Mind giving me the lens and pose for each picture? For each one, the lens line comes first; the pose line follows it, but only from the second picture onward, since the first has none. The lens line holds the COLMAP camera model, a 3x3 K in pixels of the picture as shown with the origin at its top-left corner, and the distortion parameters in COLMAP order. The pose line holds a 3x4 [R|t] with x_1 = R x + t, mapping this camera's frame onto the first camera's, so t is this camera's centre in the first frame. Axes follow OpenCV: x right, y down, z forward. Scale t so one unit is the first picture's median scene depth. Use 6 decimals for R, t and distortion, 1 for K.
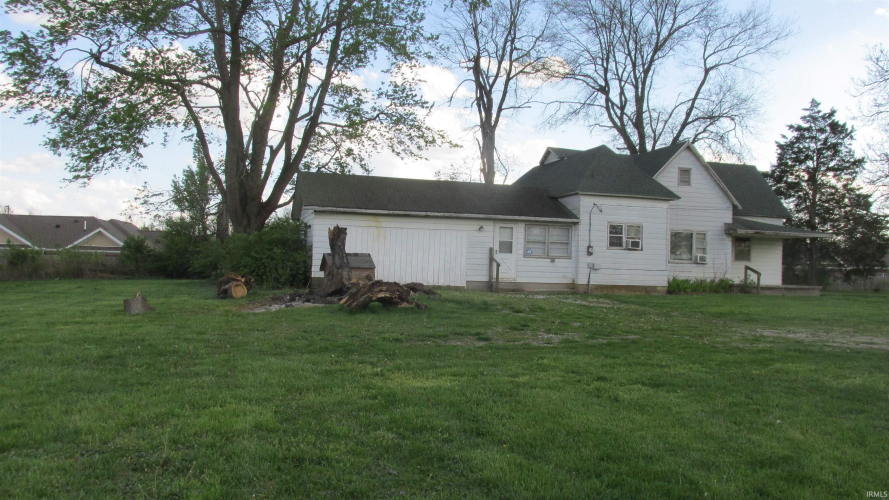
lens RADIAL K [[772.3, 0, 444.5], [0, 772.3, 250.0], [0, 0, 1]] dist [-0.047018, -0.000647]
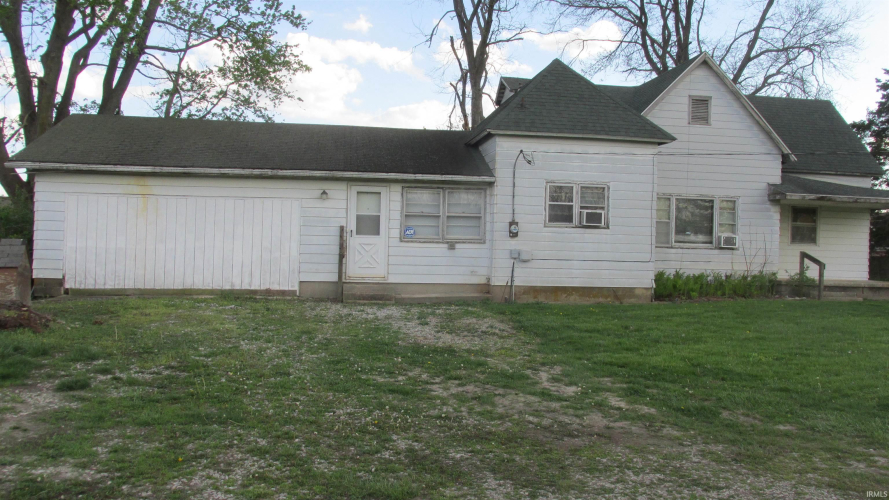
lens RADIAL K [[772.3, 0, 444.5], [0, 772.3, 250.0], [0, 0, 1]] dist [-0.047018, -0.000647]
pose [[0.991564, -0.007636, -0.129392, 0.193358], [0.010454, 0.999722, 0.021113, 0.003265], [0.129195, -0.022288, 0.991369, 0.363059]]
